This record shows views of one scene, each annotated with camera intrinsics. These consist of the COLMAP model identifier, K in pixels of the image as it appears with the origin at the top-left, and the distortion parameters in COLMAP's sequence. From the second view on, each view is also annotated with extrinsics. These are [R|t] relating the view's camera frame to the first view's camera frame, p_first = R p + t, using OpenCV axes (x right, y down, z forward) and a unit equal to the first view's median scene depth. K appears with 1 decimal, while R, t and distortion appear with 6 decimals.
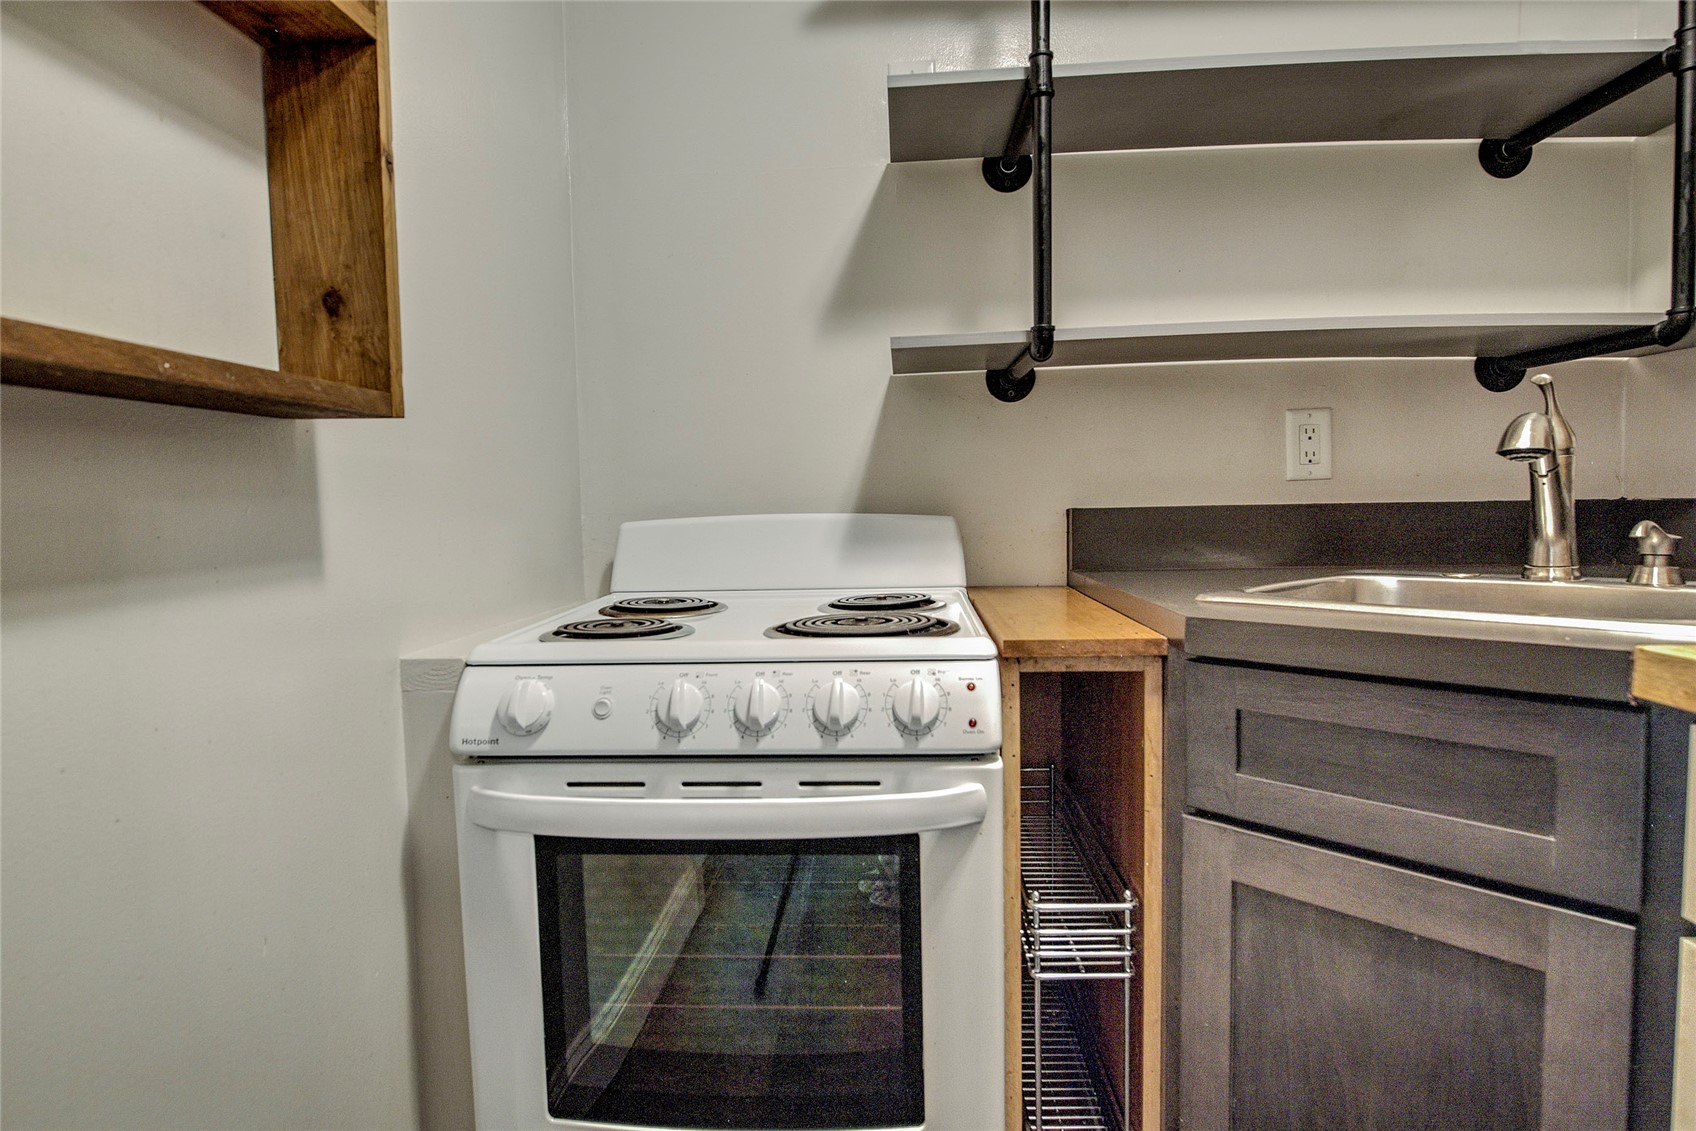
lens RADIAL K [[934.7, 0, 840.2], [0, 934.7, 564.7], [0, 0, 1]] dist [-0.003791, -0.001931]
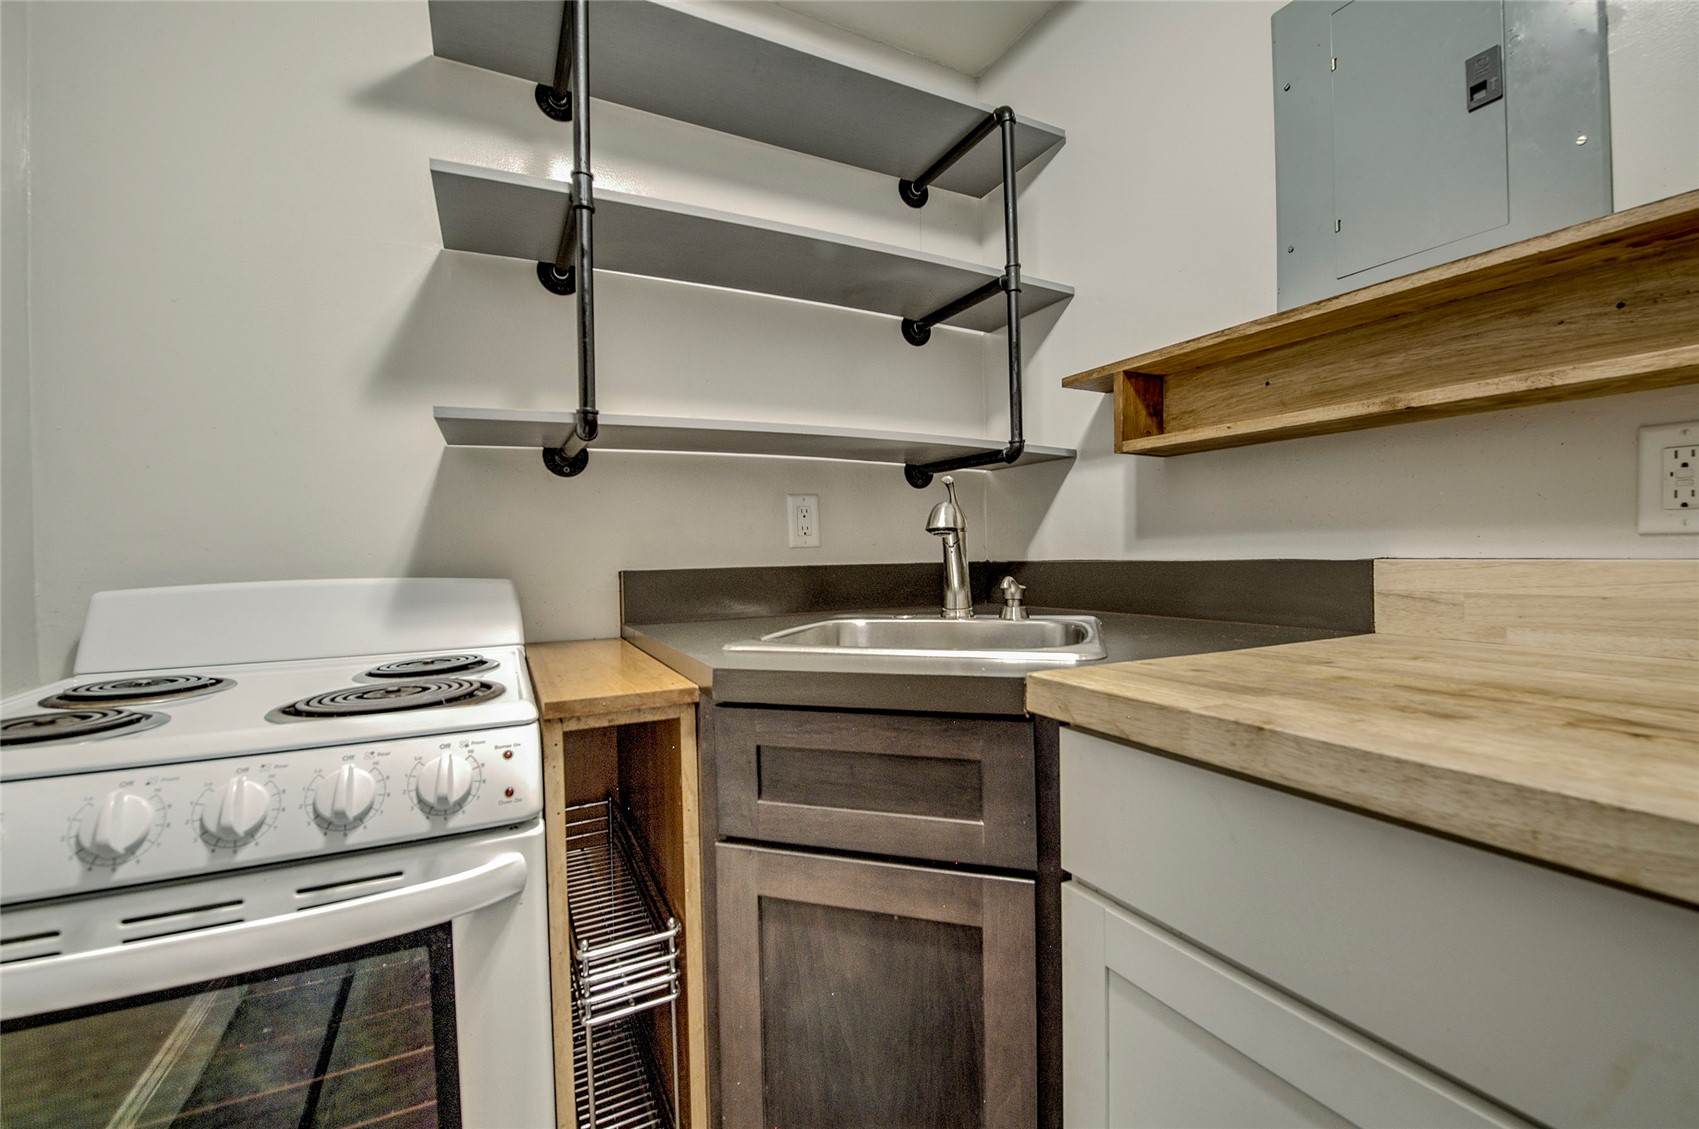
lens RADIAL K [[709.6, 0, 848.0], [0, 709.6, 563.6], [0, 0, 1]] dist [-0.016282, -0.000631]
pose [[0.864595, -0.004826, 0.502445, 0.068787], [0.036374, 0.997932, -0.053005, -0.017508], [-0.501150, 0.064104, 0.862983, 0.142684]]
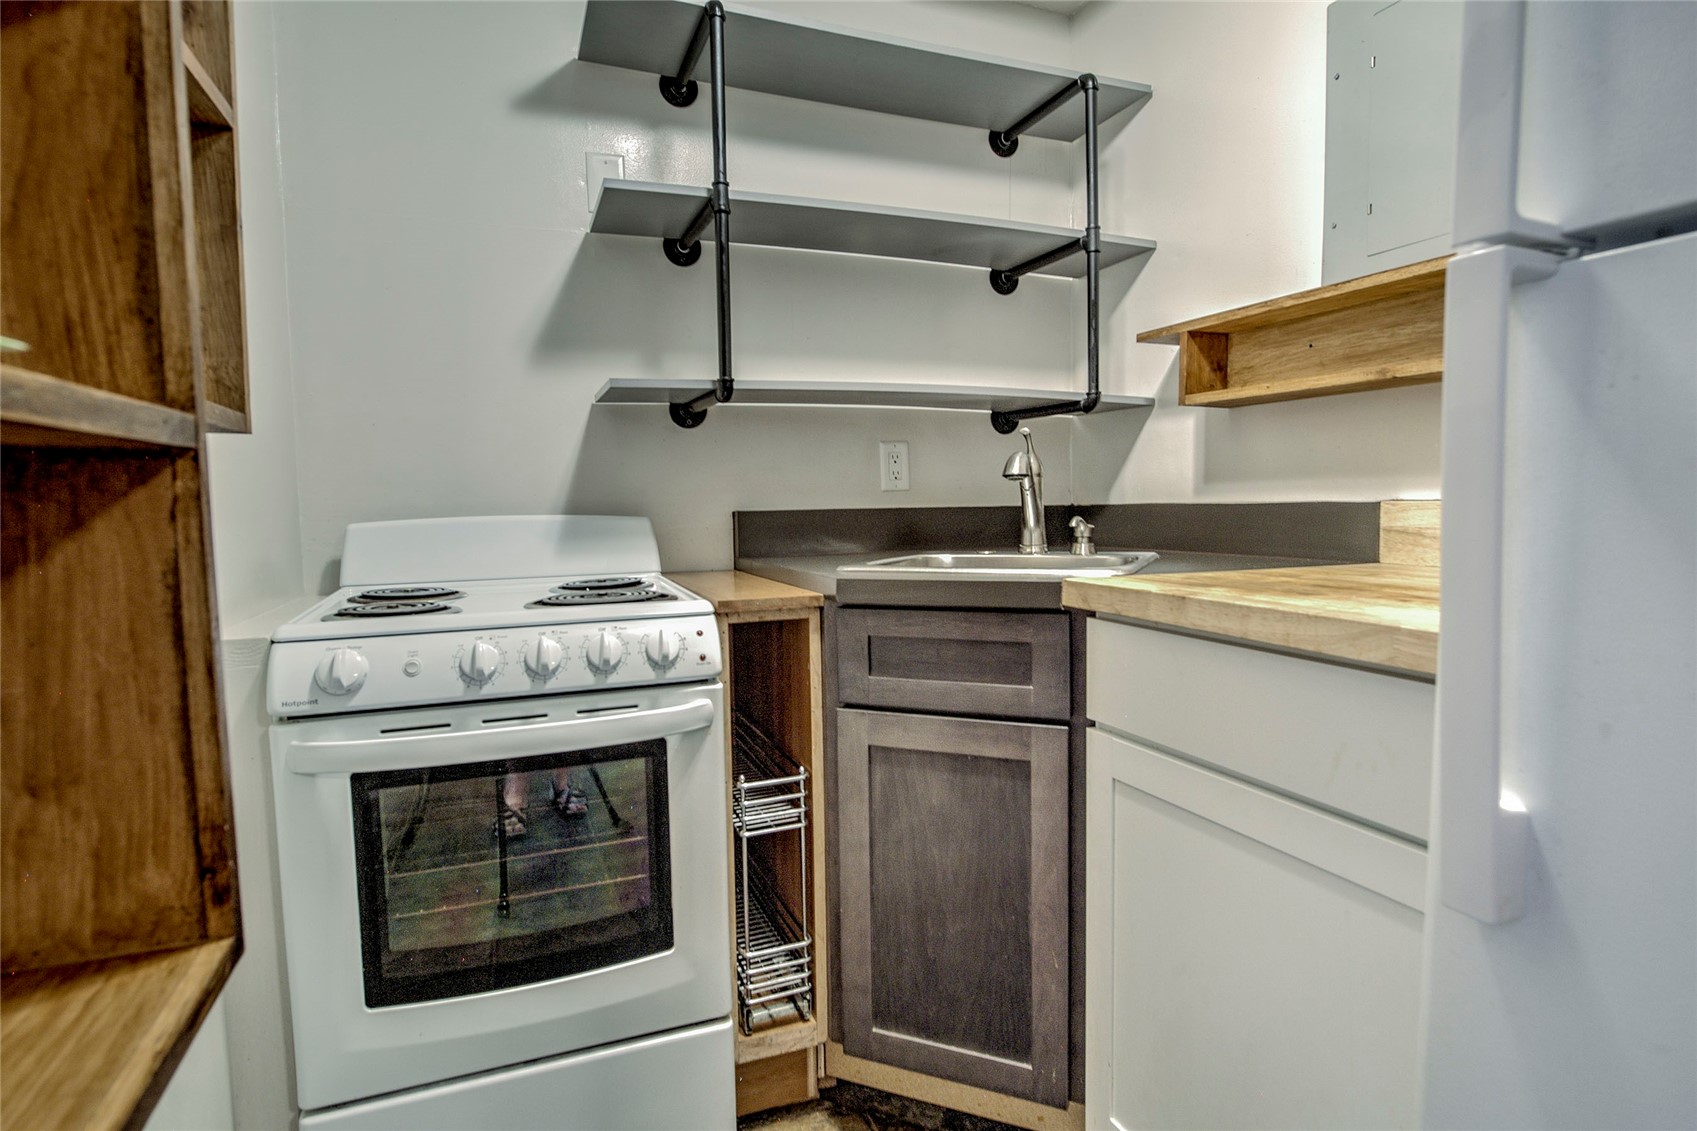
lens RADIAL K [[889.8, 0, 850.2], [0, 889.8, 562.4], [0, 0, 1]] dist [-0.002650, -0.003937]
pose [[0.907326, -0.024028, 0.419741, -0.200601], [0.026956, 0.999636, -0.001044, 0.026748], [-0.419563, 0.012261, 0.907643, -0.307699]]
